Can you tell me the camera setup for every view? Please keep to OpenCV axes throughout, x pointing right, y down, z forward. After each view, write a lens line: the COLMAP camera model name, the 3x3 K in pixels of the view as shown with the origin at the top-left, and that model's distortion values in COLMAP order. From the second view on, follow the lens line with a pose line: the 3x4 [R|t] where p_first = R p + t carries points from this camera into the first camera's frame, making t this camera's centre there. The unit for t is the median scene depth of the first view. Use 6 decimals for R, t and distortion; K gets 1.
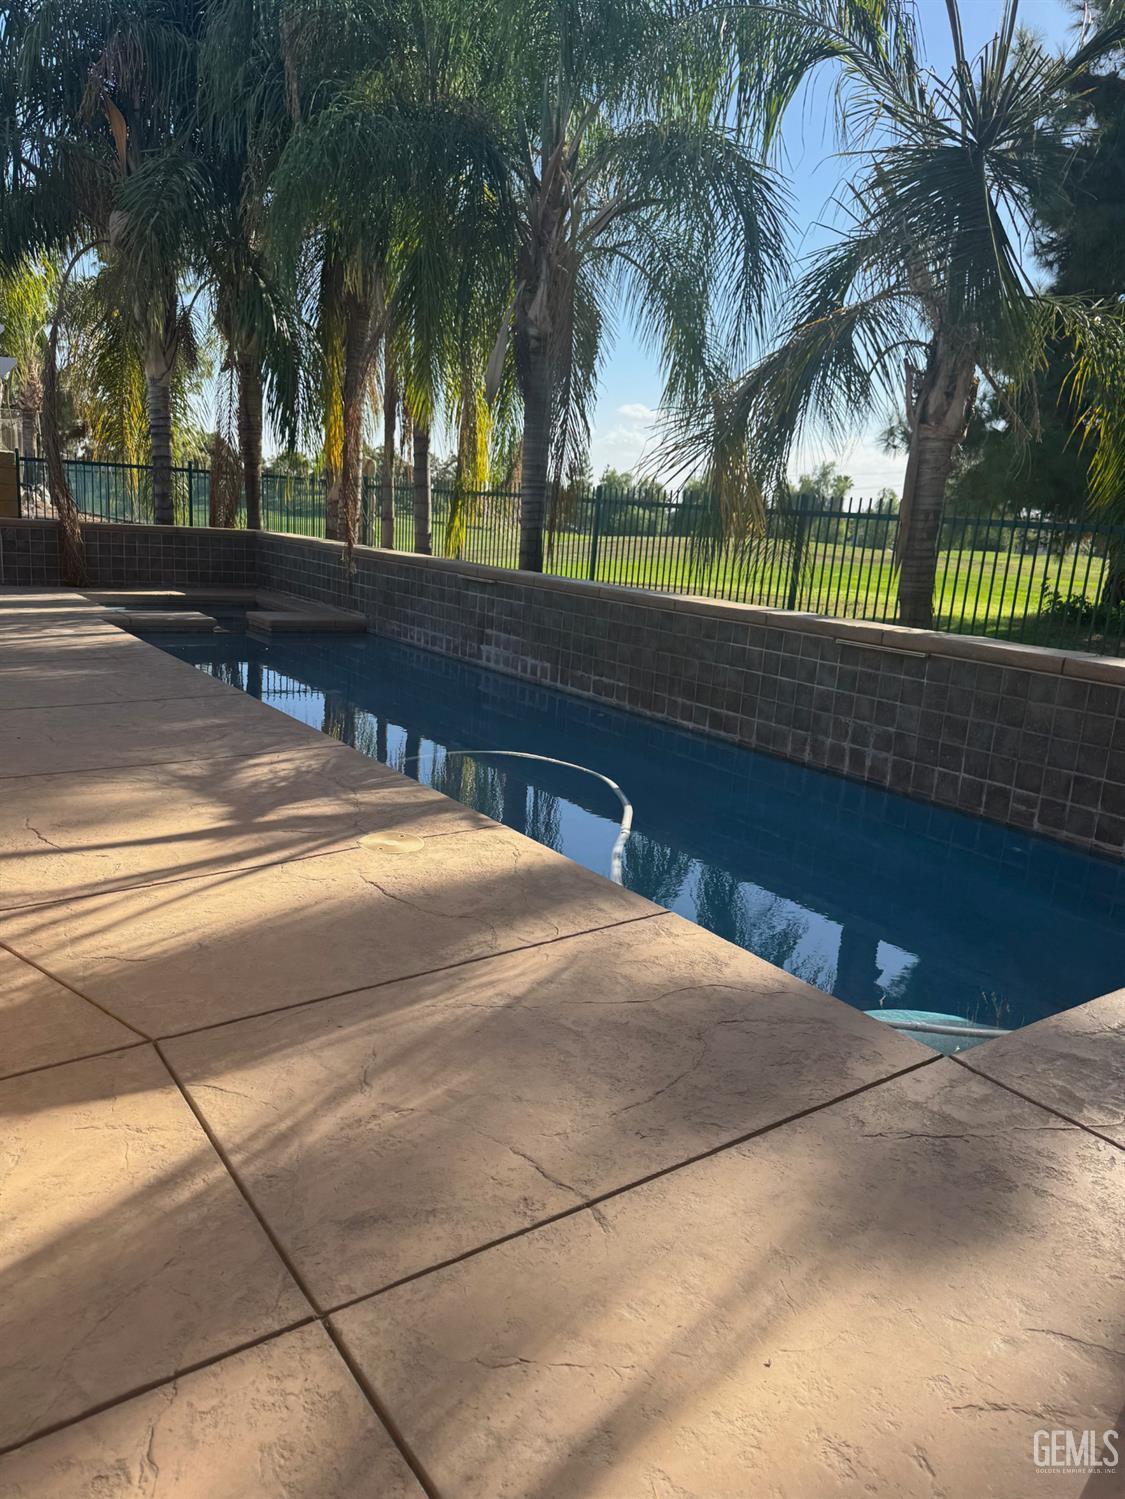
lens RADIAL K [[1073.5, 0, 562.5], [0, 1073.5, 749.5], [0, 0, 1]] dist [0.092803, -0.110808]
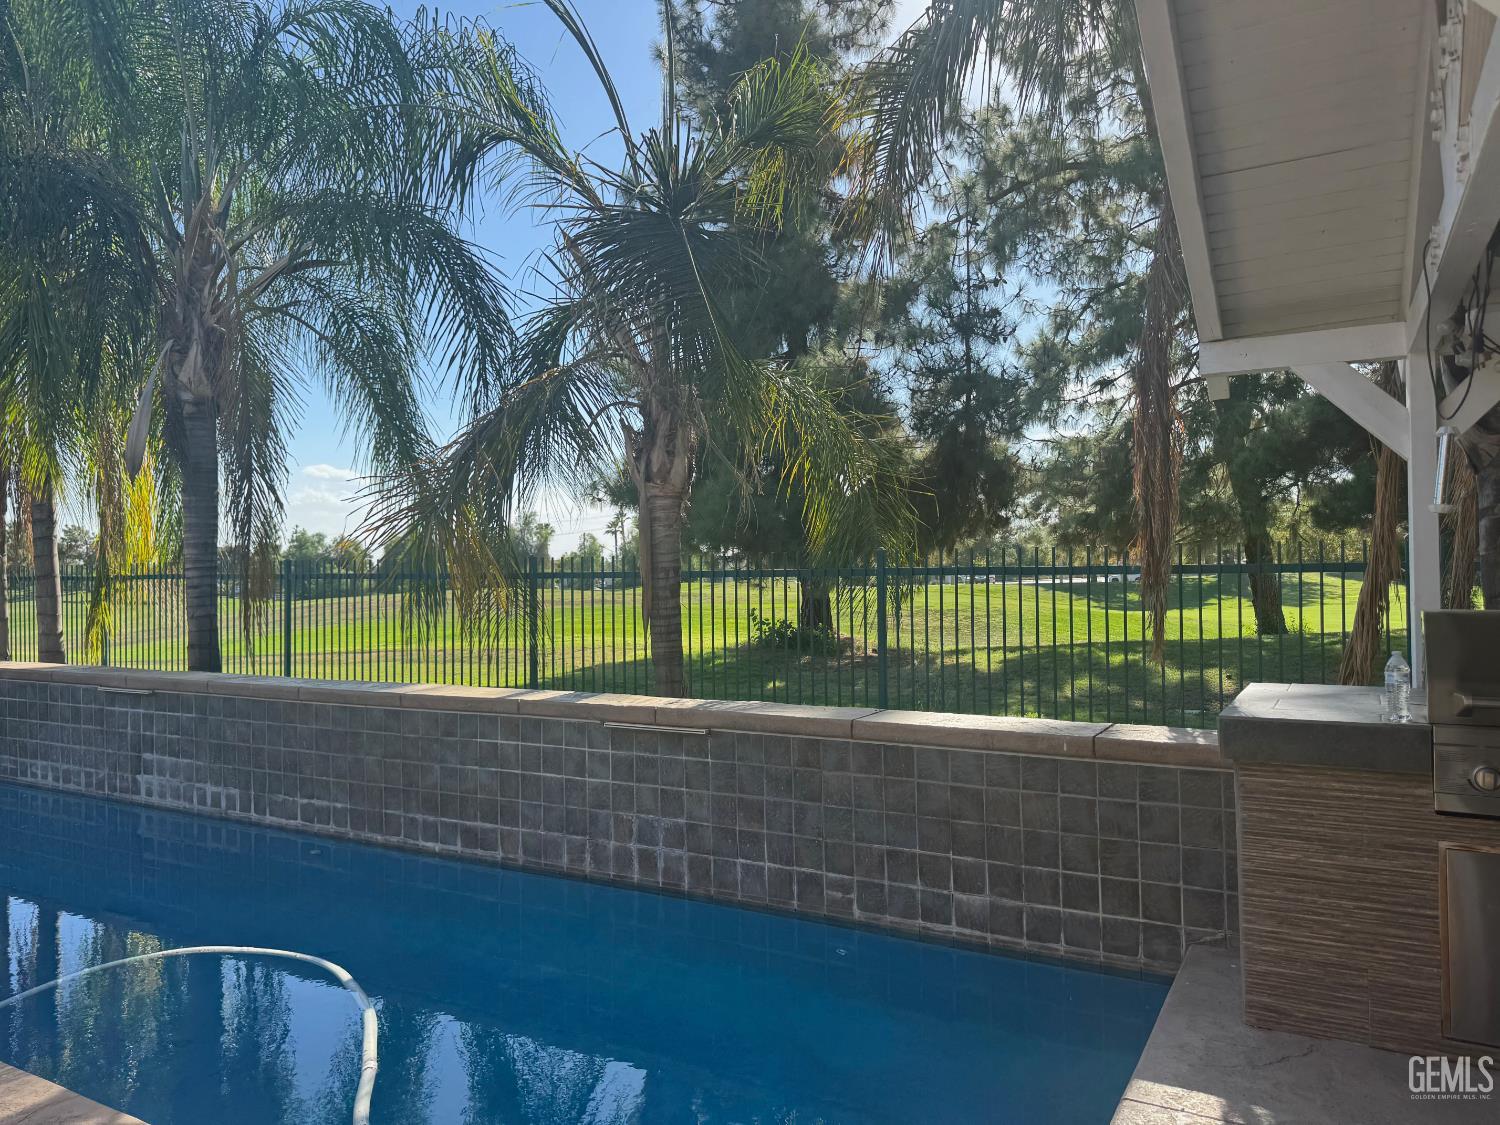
lens RADIAL K [[1074.2, 0, 750.0], [0, 1074.2, 562.5], [0, 0, 1]] dist [0.092803, -0.110808]
pose [[0.905136, -0.076542, 0.418176, 0.005985], [0.163667, 0.970580, -0.176601, -0.041535], [-0.392355, 0.228289, 0.891034, 0.115667]]
